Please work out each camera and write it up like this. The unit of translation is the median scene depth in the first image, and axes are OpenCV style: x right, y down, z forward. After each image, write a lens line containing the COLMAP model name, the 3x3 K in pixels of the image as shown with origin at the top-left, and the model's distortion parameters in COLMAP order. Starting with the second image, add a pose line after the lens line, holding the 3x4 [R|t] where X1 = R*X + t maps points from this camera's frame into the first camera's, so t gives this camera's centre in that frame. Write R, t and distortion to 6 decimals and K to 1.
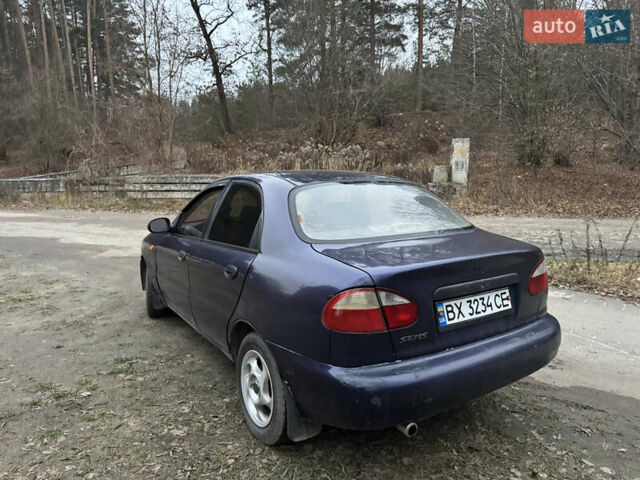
lens RADIAL K [[450.8, 0, 322.5], [0, 450.8, 238.3], [0, 0, 1]] dist [0.019358, -0.037753]
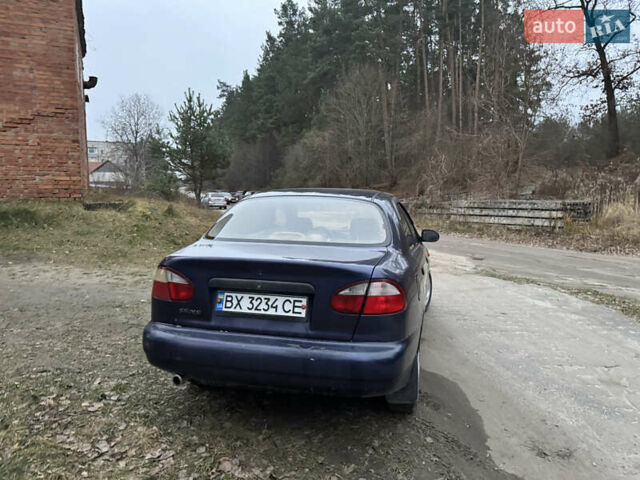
lens RADIAL K [[450.8, 0, 320.9], [0, 450.8, 241.9], [0, 0, 1]] dist [0.019358, -0.037753]
pose [[0.688131, 0.081874, -0.720952, 0.141390], [-0.118168, 0.992994, -0.000021, -0.002522], [0.715899, 0.085208, 0.692985, 0.035679]]
